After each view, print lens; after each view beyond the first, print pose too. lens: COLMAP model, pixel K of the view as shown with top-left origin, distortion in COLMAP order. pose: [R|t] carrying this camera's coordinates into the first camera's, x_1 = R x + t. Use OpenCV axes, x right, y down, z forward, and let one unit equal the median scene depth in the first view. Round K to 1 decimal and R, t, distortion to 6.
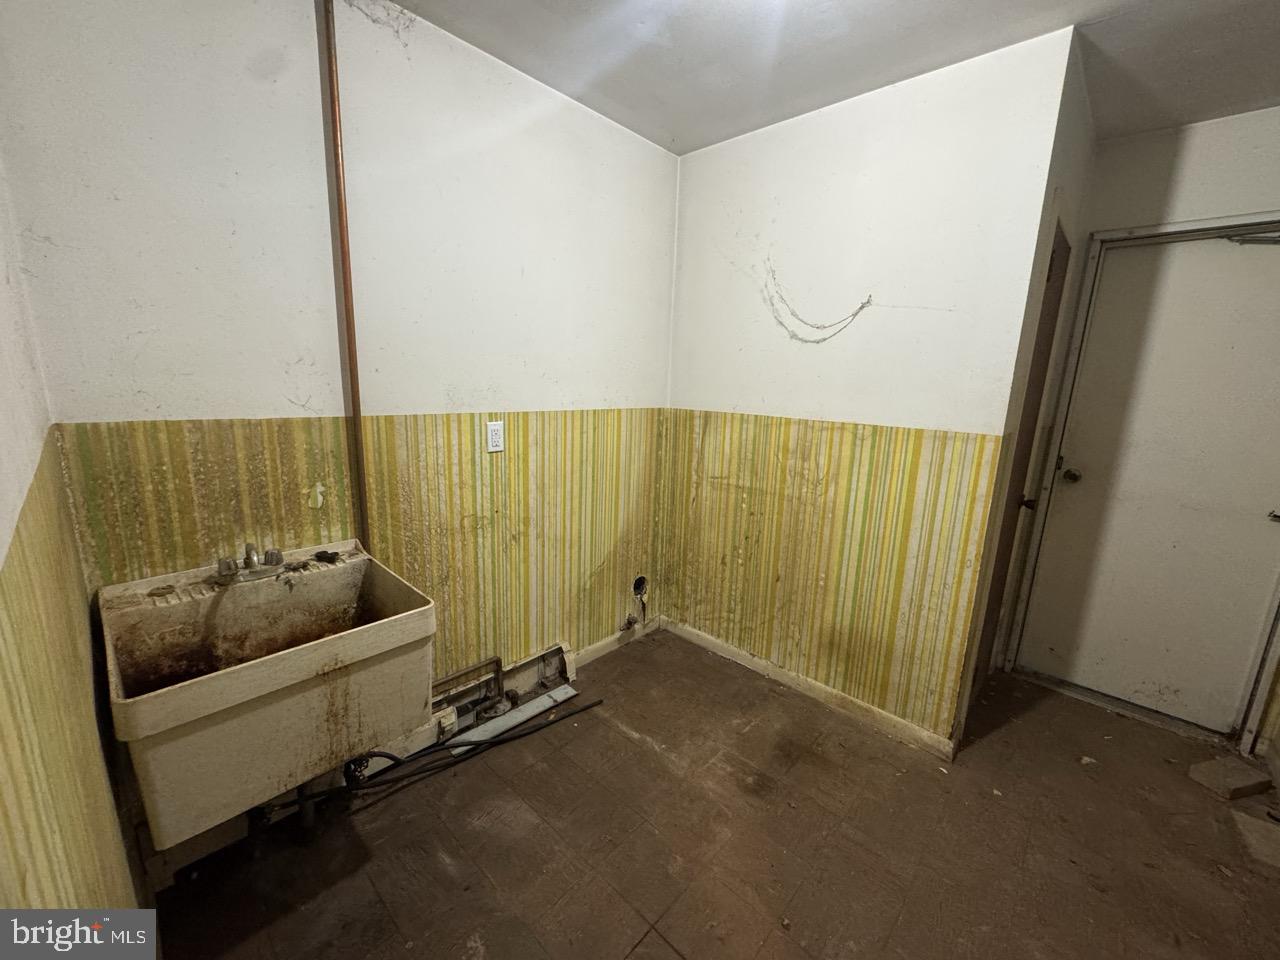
lens RADIAL K [[512.0, 0, 640.8], [0, 512.0, 479.0], [0, 0, 1]] dist [-0.001123, 0.000264]
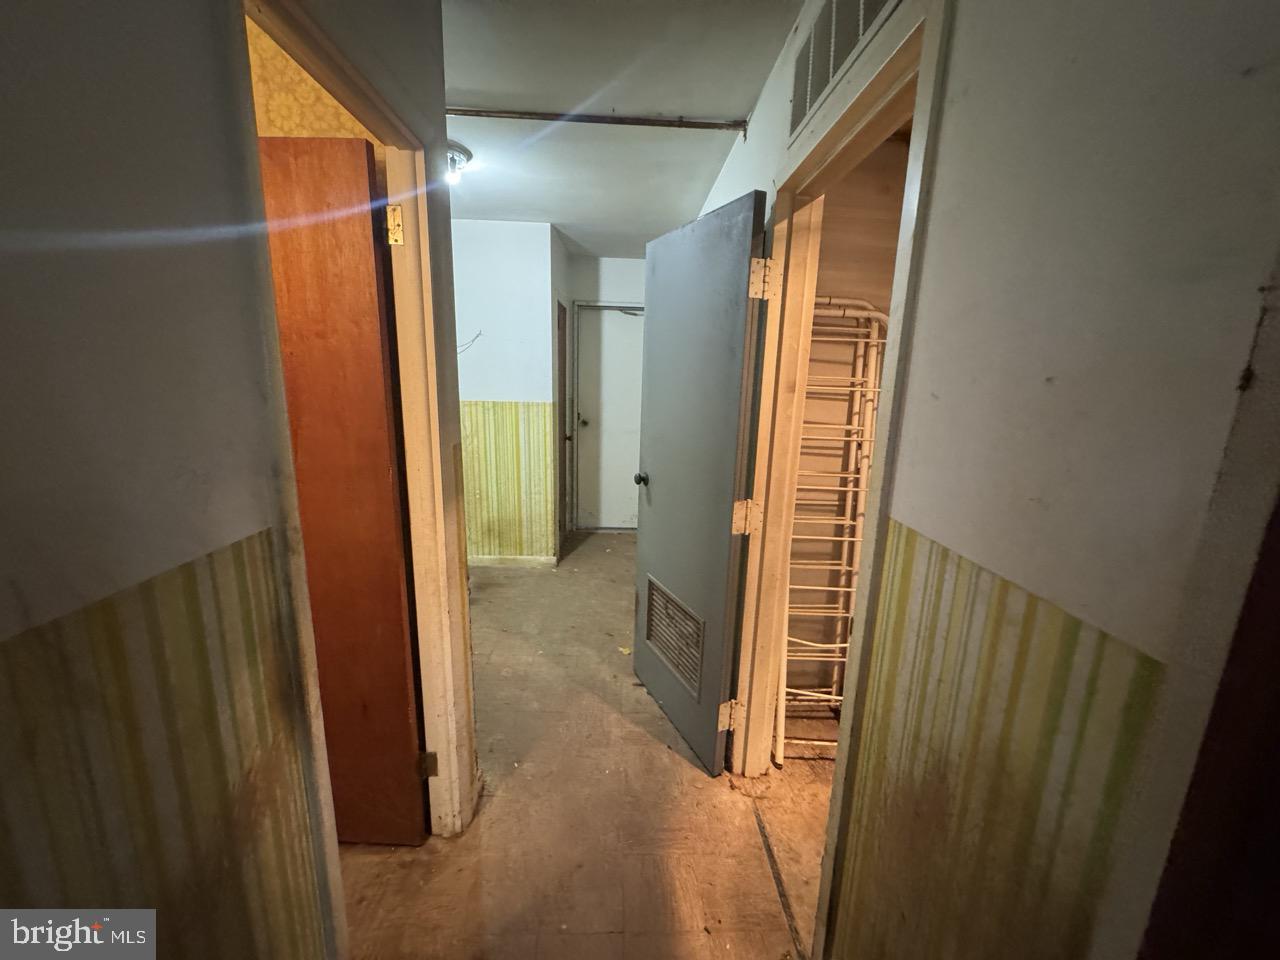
lens RADIAL K [[512.0, 0, 640.8], [0, 512.0, 479.0], [0, 0, 1]] dist [-0.001123, 0.000264]
pose [[0.707543, -0.157872, 0.688810, -0.438990], [0.142199, 0.986595, 0.080056, 0.089973], [-0.692215, 0.041305, 0.720508, -0.619940]]
